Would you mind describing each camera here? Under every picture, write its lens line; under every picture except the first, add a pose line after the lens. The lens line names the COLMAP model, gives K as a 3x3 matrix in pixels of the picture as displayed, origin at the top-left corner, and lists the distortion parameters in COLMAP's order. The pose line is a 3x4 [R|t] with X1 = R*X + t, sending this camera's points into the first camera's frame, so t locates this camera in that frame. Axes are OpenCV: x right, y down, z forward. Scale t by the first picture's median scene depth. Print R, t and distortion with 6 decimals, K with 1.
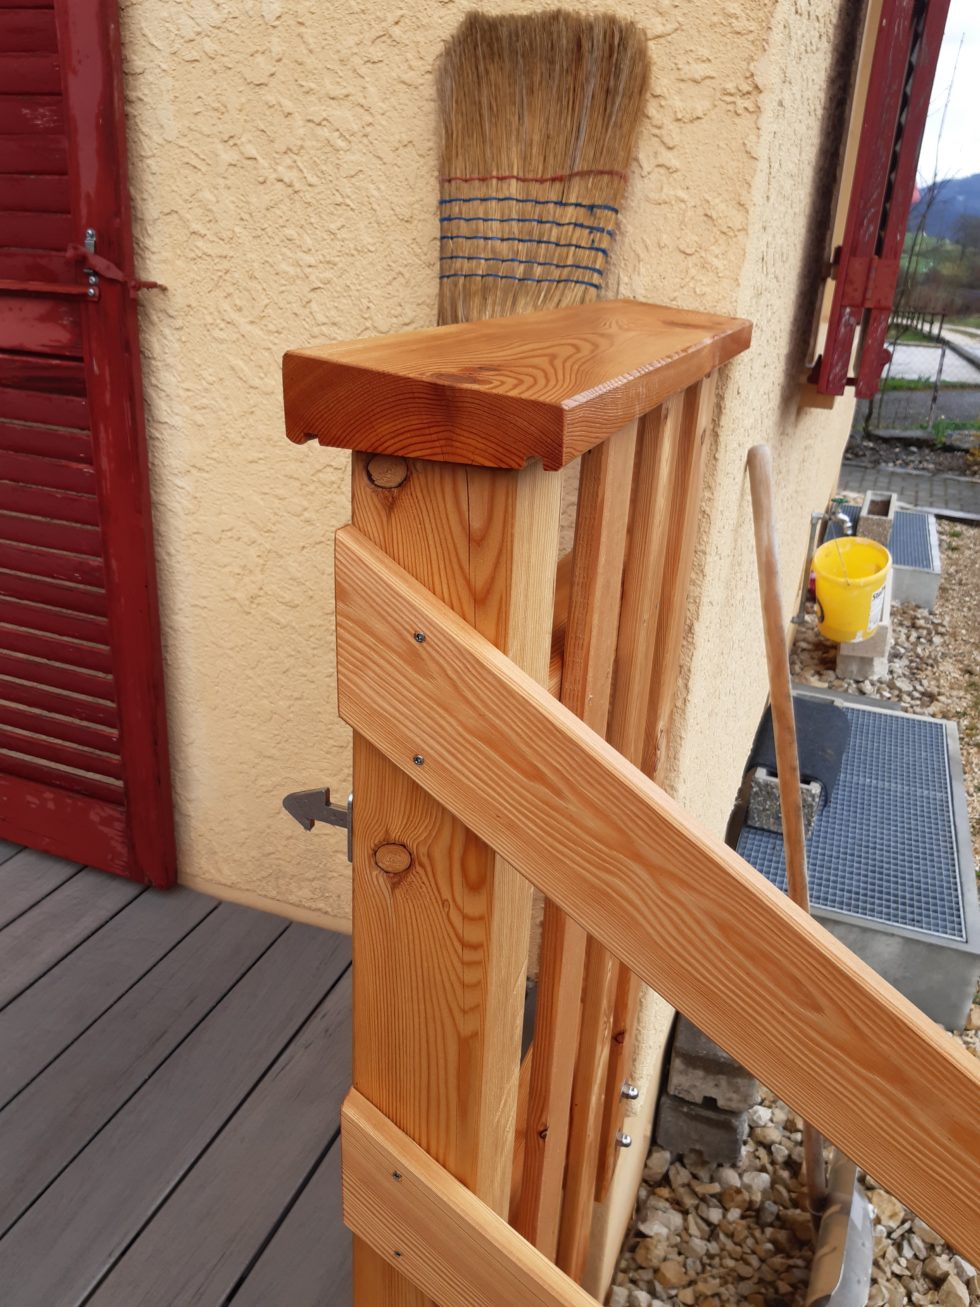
lens RADIAL K [[1014.9, 0, 490.0], [0, 1014.9, 653.5], [0, 0, 1]] dist [0.048707, -0.114299]
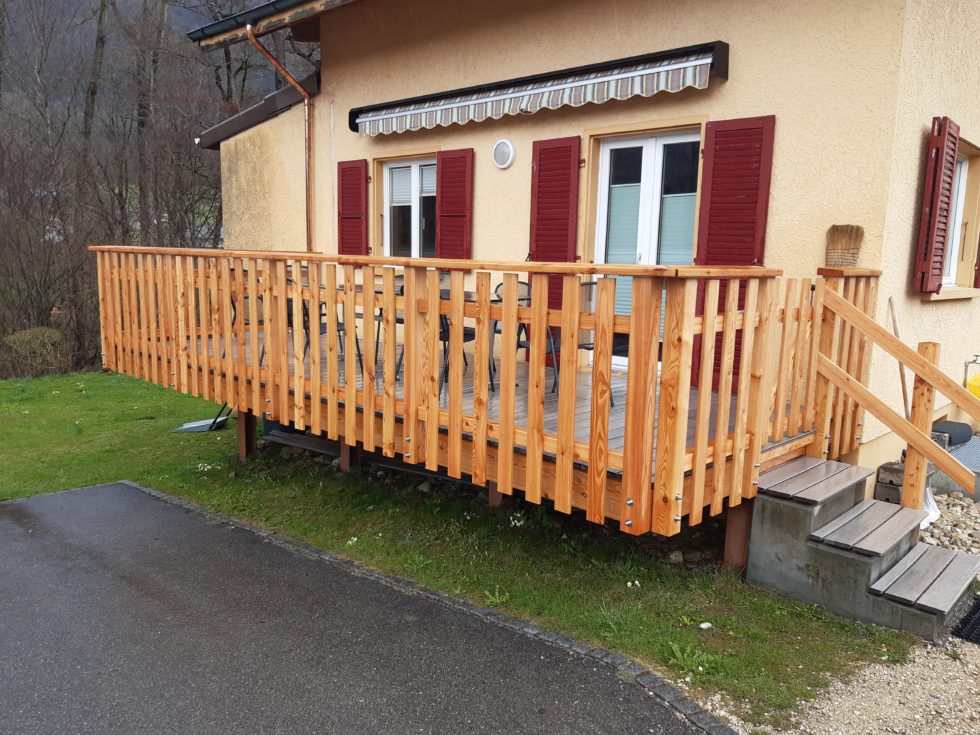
lens RADIAL K [[761.0, 0, 490.0], [0, 761.0, 367.5], [0, 0, 1]] dist [0.048707, -0.114299]
pose [[0.919958, 0.037010, -0.390265, -0.092175], [-0.134009, 0.965248, -0.224359, 1.571995], [0.368399, 0.258700, 0.892948, -3.791192]]
